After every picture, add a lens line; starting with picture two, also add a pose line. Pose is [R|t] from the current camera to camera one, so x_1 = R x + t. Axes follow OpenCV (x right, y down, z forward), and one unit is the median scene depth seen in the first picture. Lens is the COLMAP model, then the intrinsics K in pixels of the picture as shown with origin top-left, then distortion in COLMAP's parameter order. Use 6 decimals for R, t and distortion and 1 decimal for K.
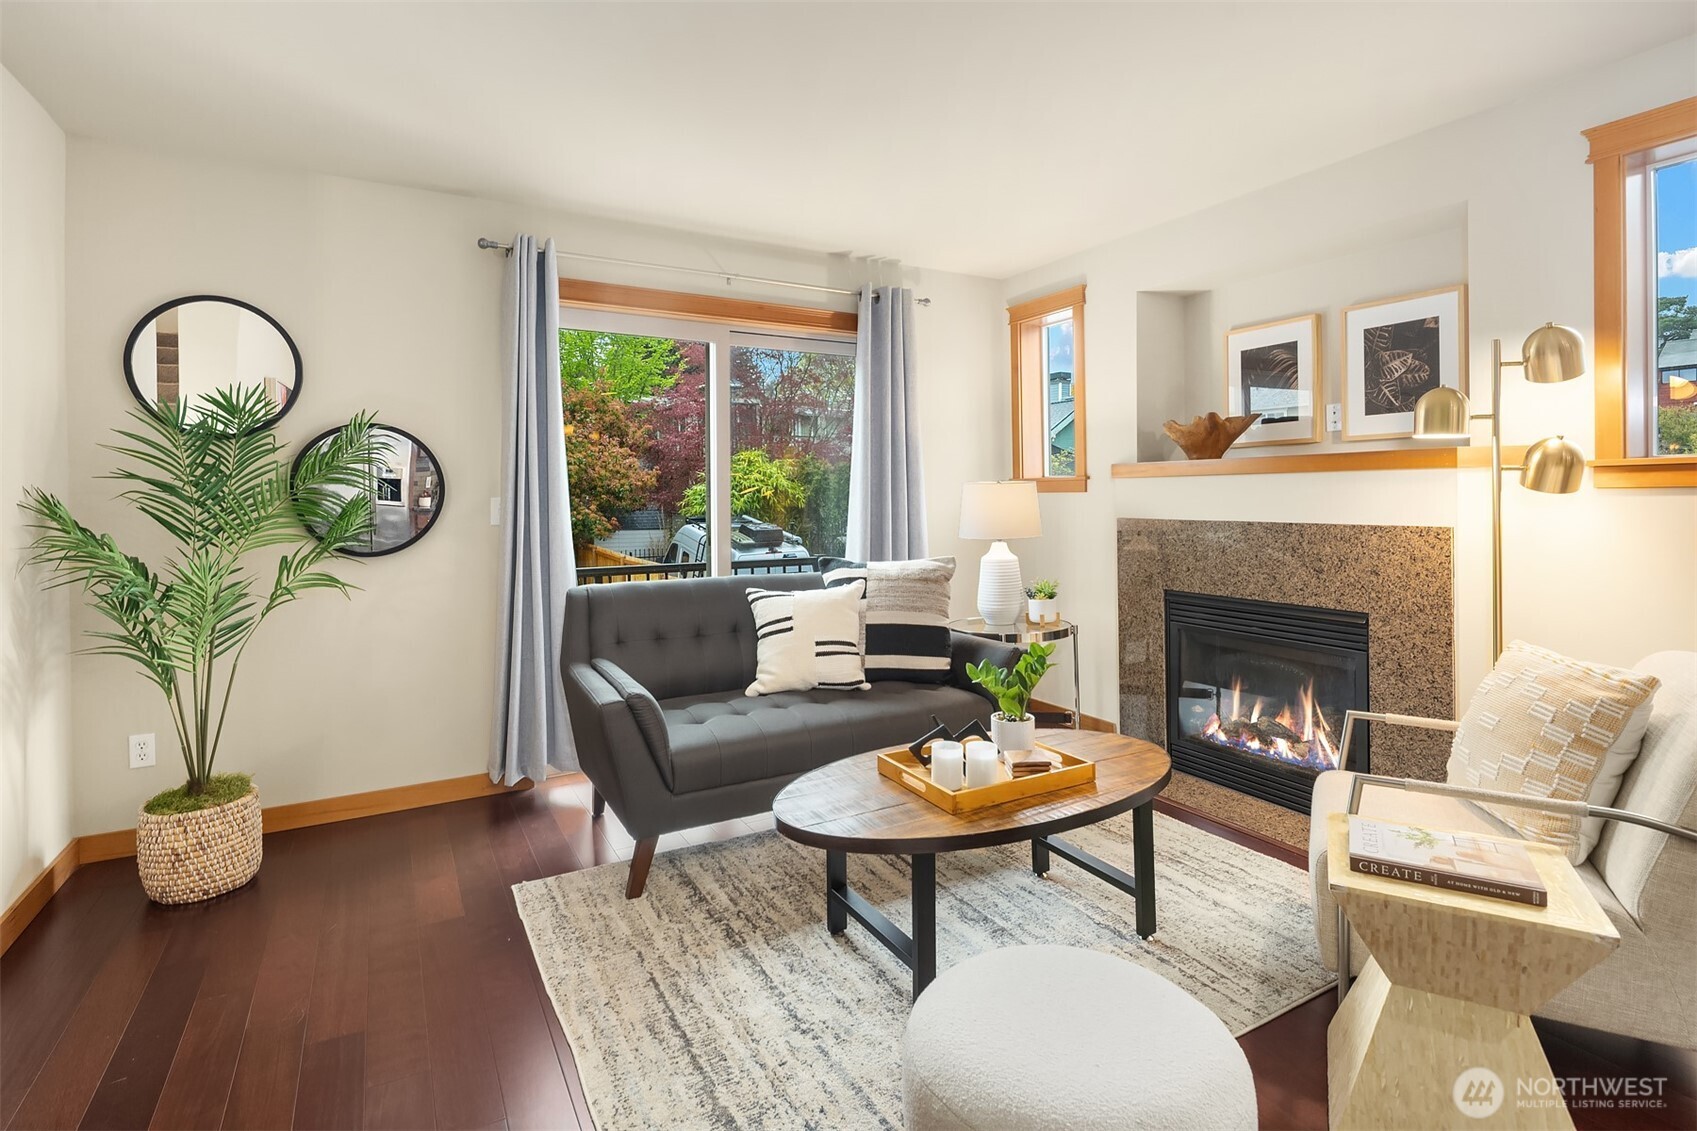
lens RADIAL K [[822.5, 0, 850.8], [0, 822.5, 524.1], [0, 0, 1]] dist [0.003704, -0.004506]
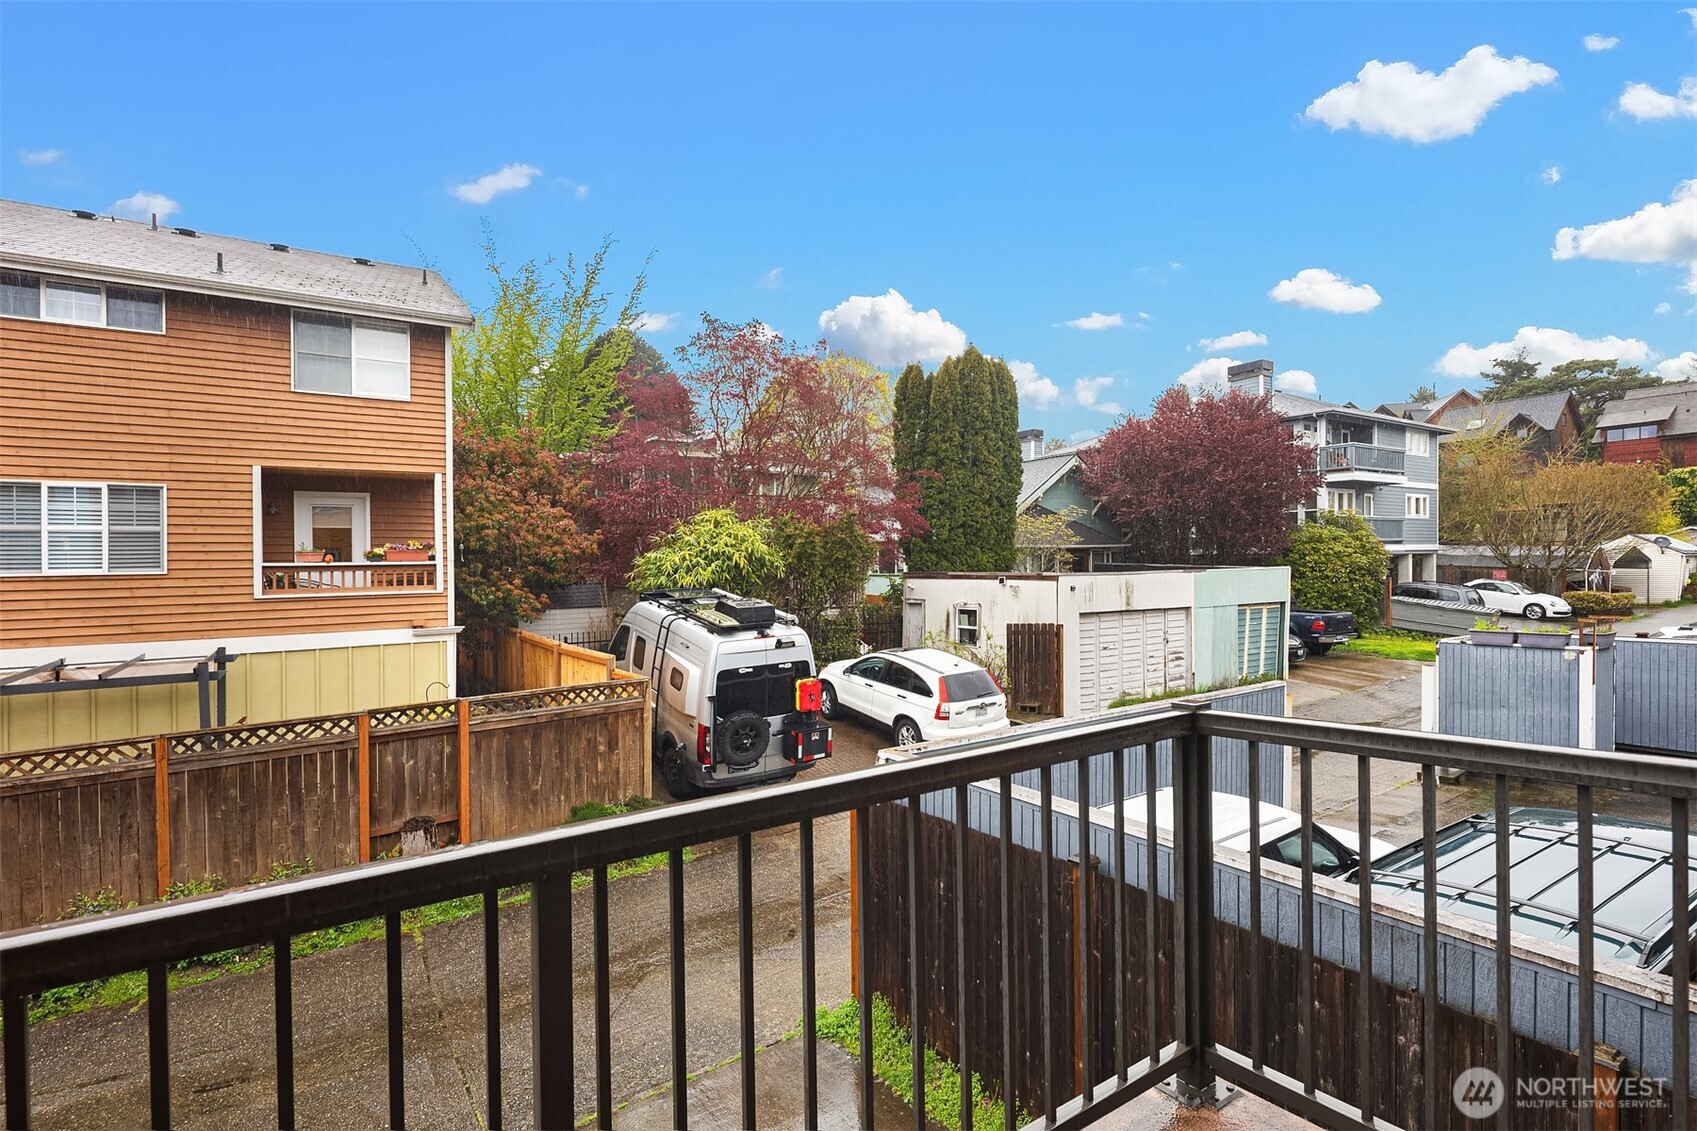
lens RADIAL K [[822.5, 0, 856.8], [0, 822.5, 570.3], [0, 0, 1]] dist [0.003704, -0.004506]
pose [[0.996013, -0.015119, 0.087920, -0.394551], [0.017641, 0.999453, -0.027982, -0.023484], [-0.087449, 0.029421, 0.995734, 1.254312]]
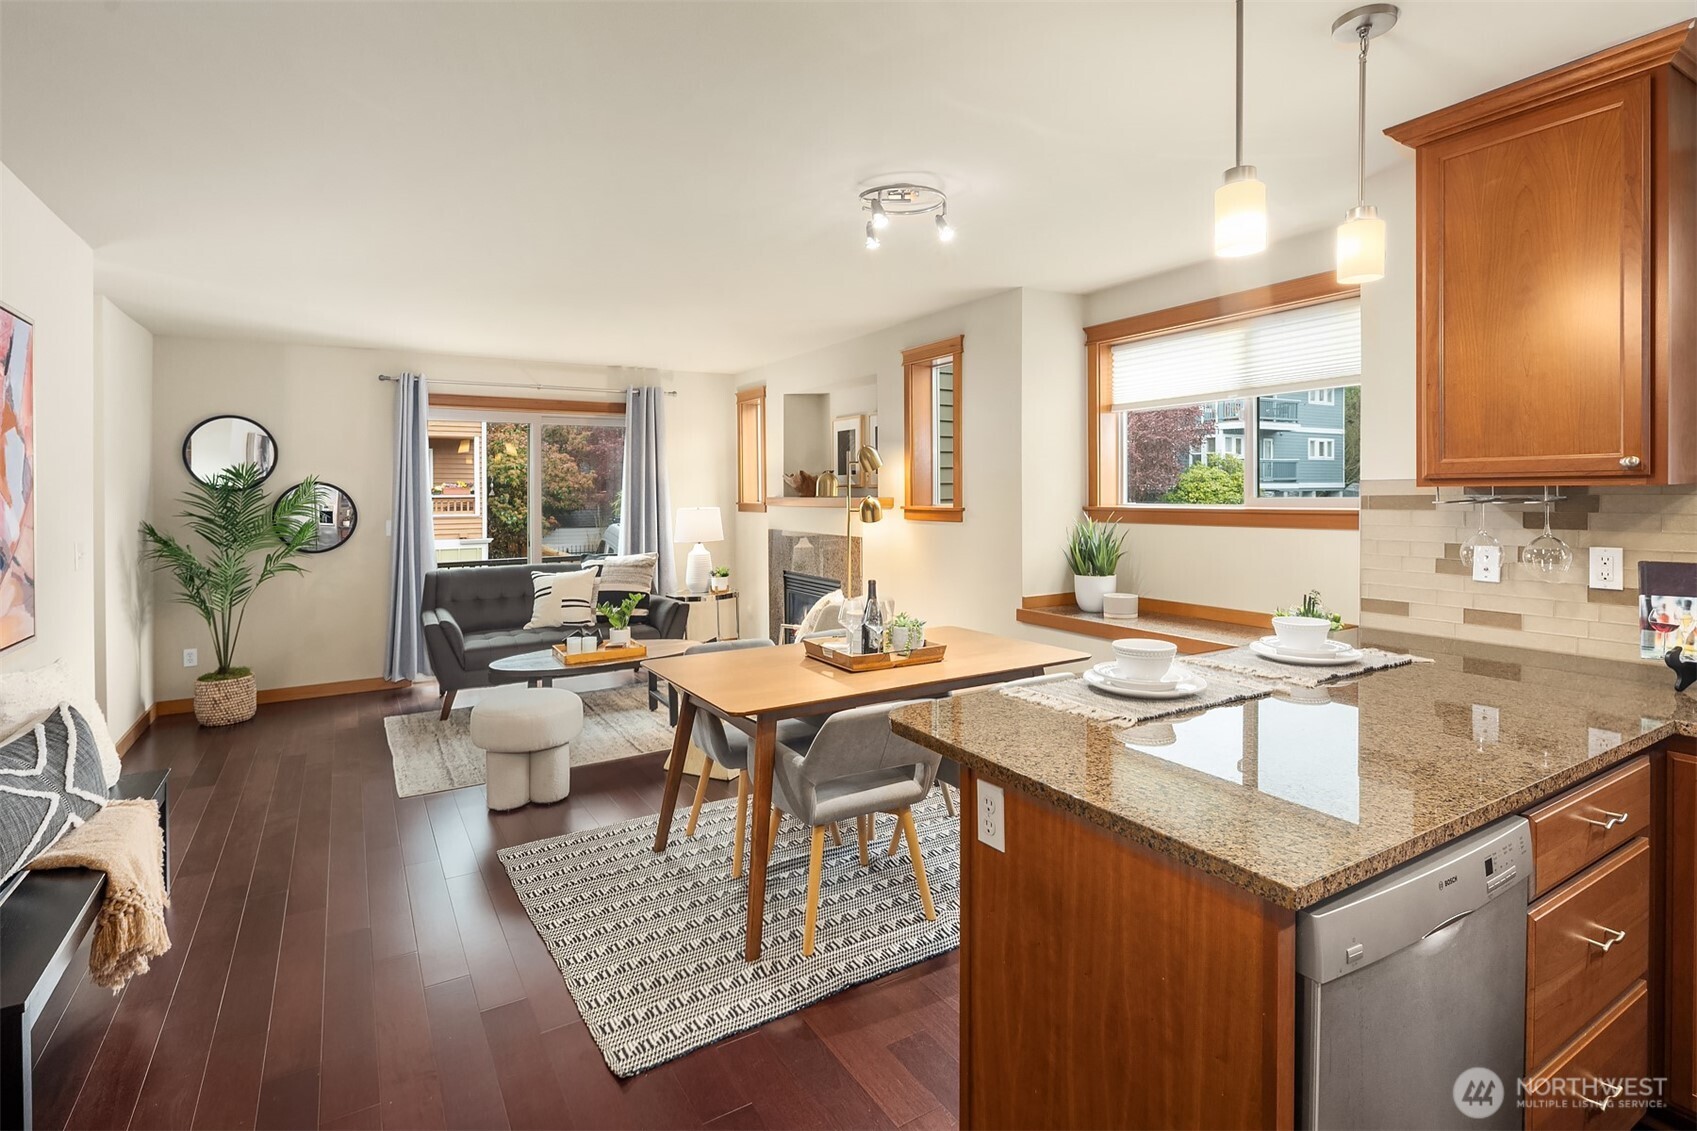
lens RADIAL K [[822.5, 0, 850.7], [0, 822.5, 501.7], [0, 0, 1]] dist [0.003704, -0.004506]
pose [[0.999412, -0.003016, 0.034154, 0.525290], [0.003694, 0.999797, -0.019804, -0.035754], [-0.034087, 0.019918, 0.999220, -0.840983]]
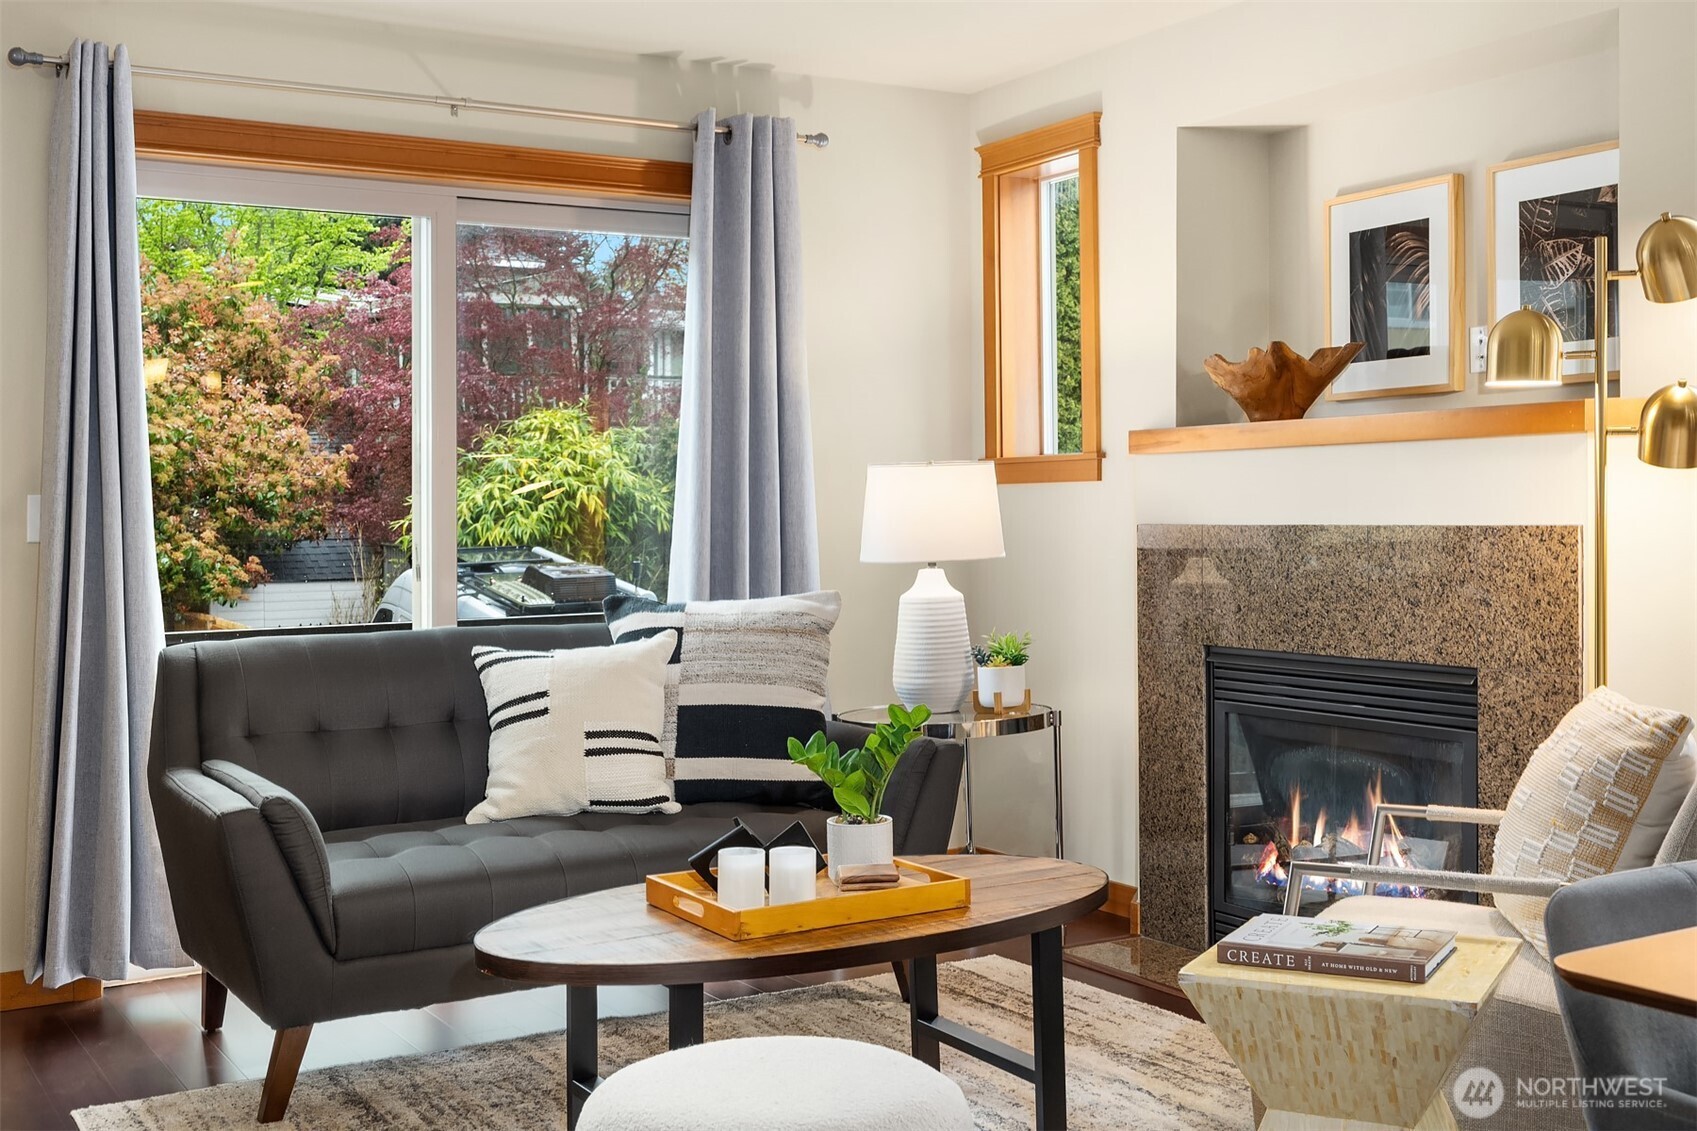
lens RADIAL K [[1856.4, 0, 870.7], [0, 1856.4, 514.5], [0, 0, 1]] dist [-0.000550, 0.000000]
pose [[0.999214, -0.007396, 0.038956, 0.108926], [0.008618, 0.999473, -0.031289, 0.029328], [-0.038704, 0.031600, 0.998751, -0.339751]]
